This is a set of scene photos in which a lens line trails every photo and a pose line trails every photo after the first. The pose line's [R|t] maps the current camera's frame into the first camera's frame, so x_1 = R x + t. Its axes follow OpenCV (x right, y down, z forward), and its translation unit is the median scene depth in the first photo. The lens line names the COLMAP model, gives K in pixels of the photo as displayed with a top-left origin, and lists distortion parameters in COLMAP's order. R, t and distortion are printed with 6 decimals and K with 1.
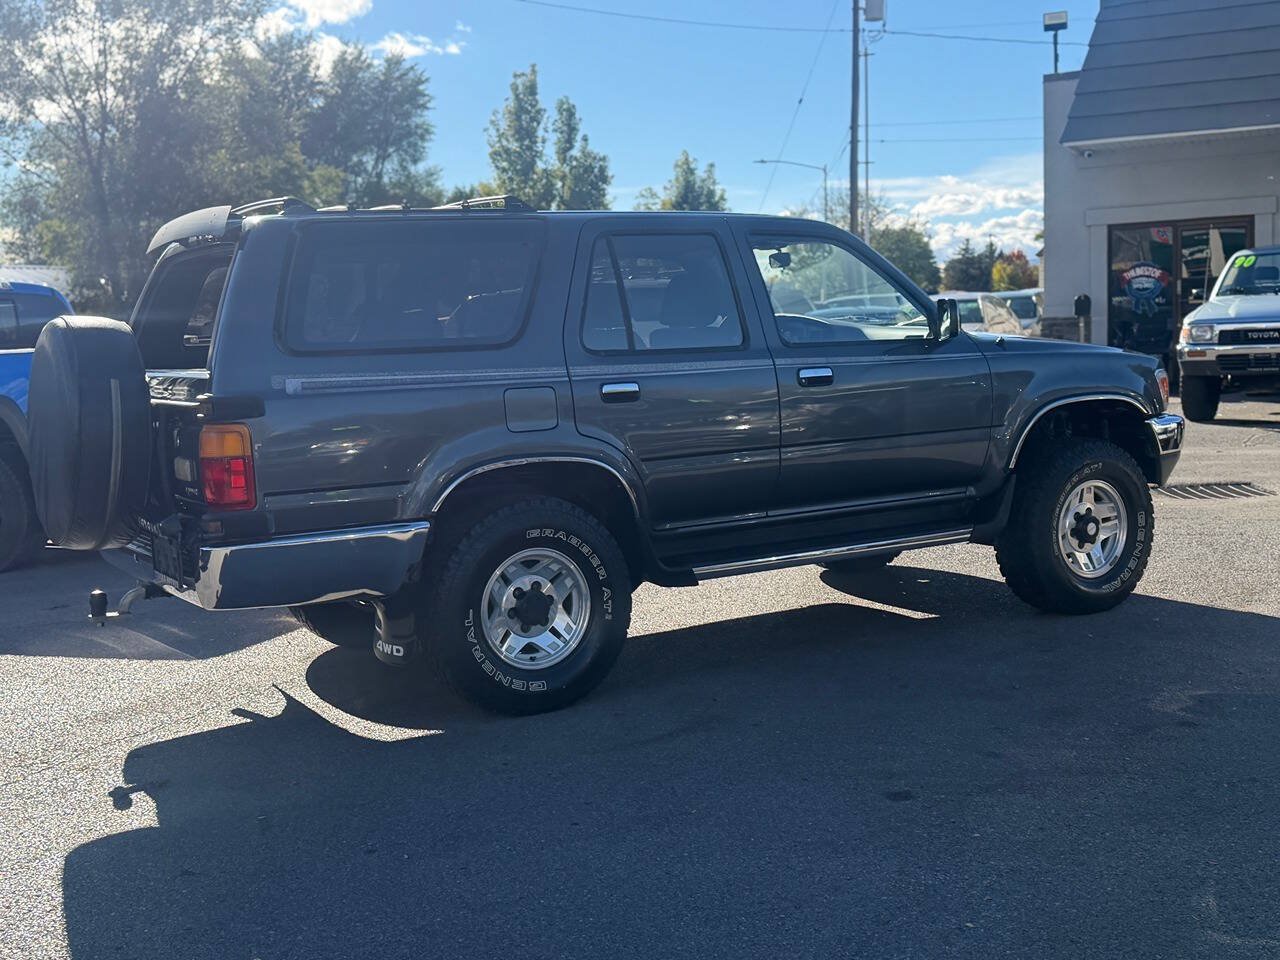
lens RADIAL K [[1513.9, 0, 631.2], [0, 1513.9, 483.0], [0, 0, 1]] dist [0.216863, -0.509348]
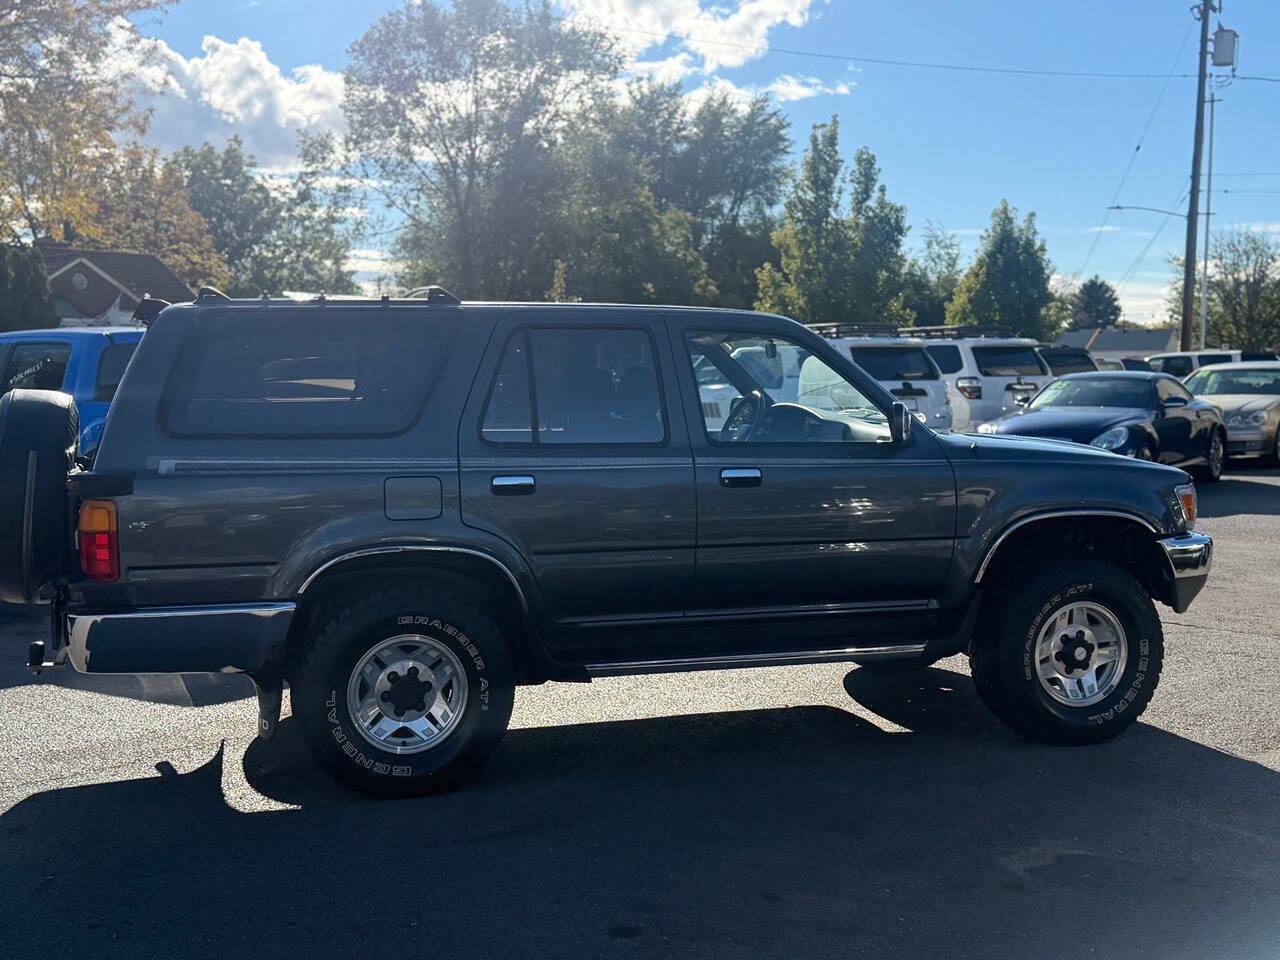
lens RADIAL K [[1513.9, 0, 631.2], [0, 1513.9, 483.0], [0, 0, 1]] dist [0.216863, -0.509348]
pose [[0.969280, 0.057874, -0.239055, 0.060020], [-0.063597, 0.997843, -0.016290, -0.009627], [0.237596, 0.030993, 0.970869, 0.007641]]
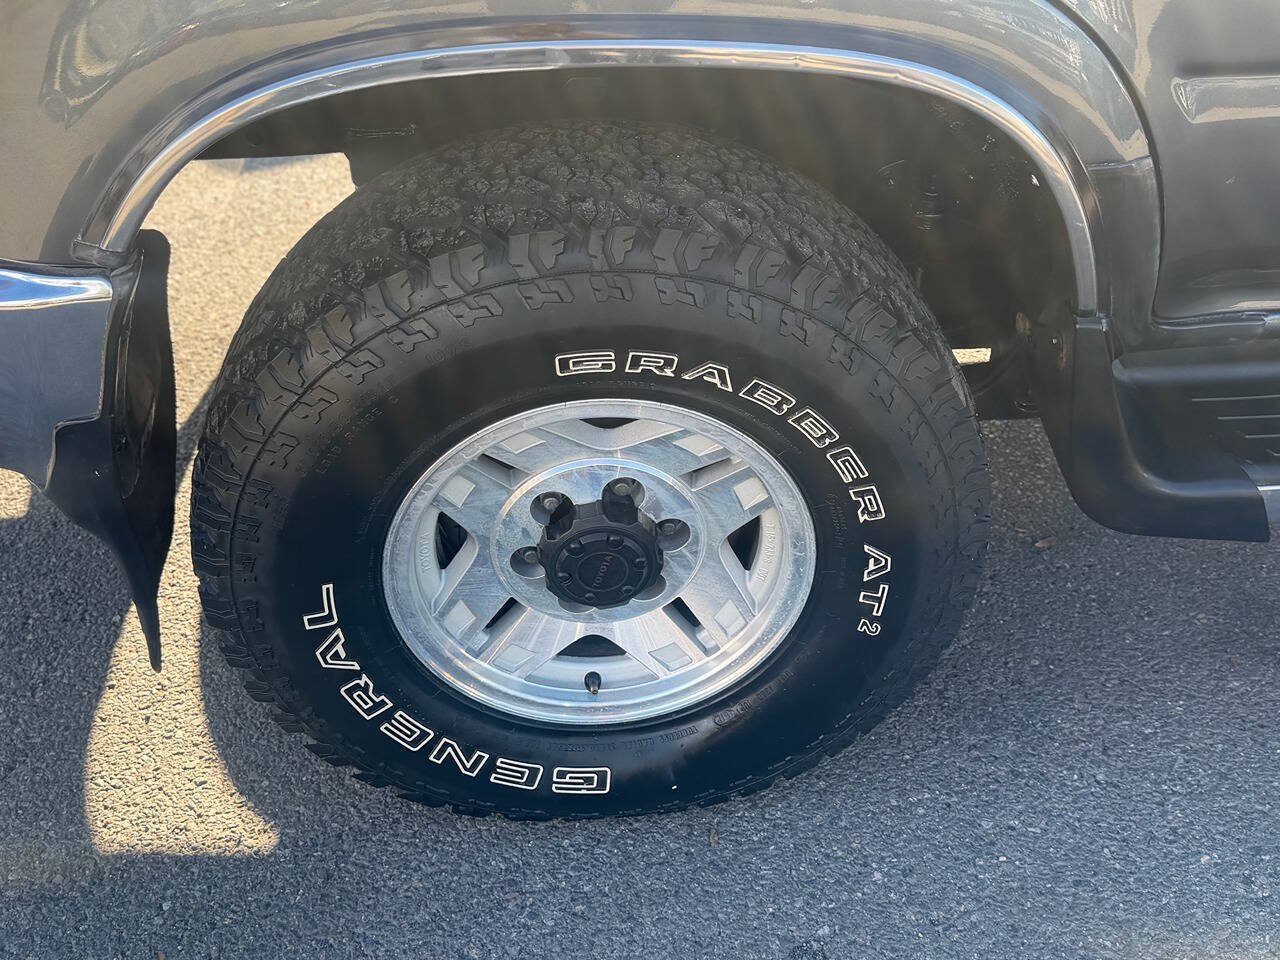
lens RADIAL K [[1248.7, 0, 642.3], [0, 1248.7, 471.8], [0, 0, 1]] dist [0.125059, -0.228897]
pose [[0.905391, 0.296605, -0.303797, 0.001786], [-0.083914, 0.826418, 0.556769, -0.012025], [0.416204, -0.478601, 0.773120, 0.157144]]
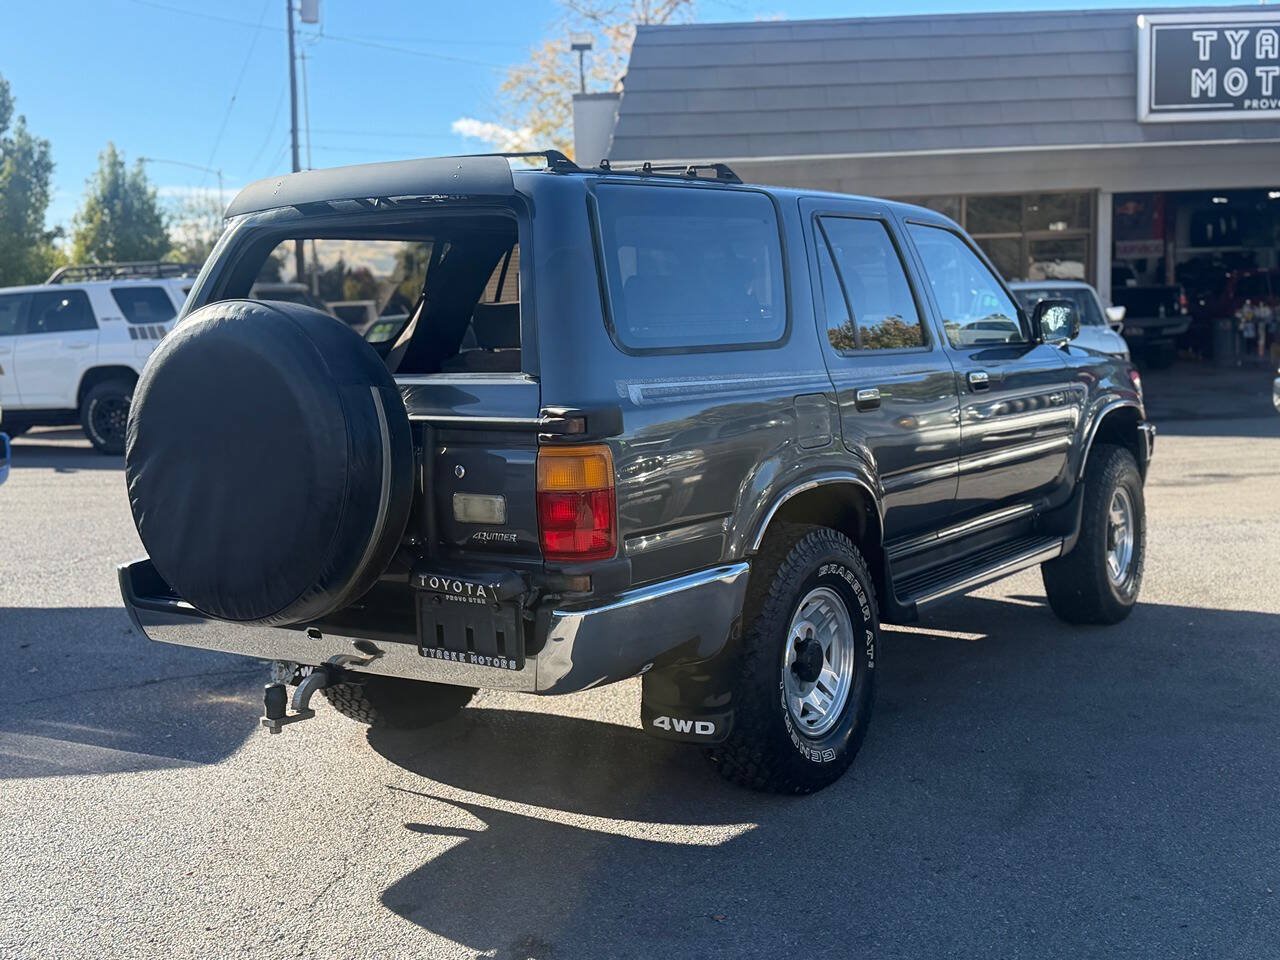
lens RADIAL K [[1513.9, 0, 631.2], [0, 1513.9, 483.0], [0, 0, 1]] dist [0.216863, -0.509348]
pose [[0.906095, -0.029805, 0.422024, -0.094840], [0.034358, 0.999405, -0.003185, -0.002874], [-0.421678, 0.017386, 0.906579, 0.054611]]
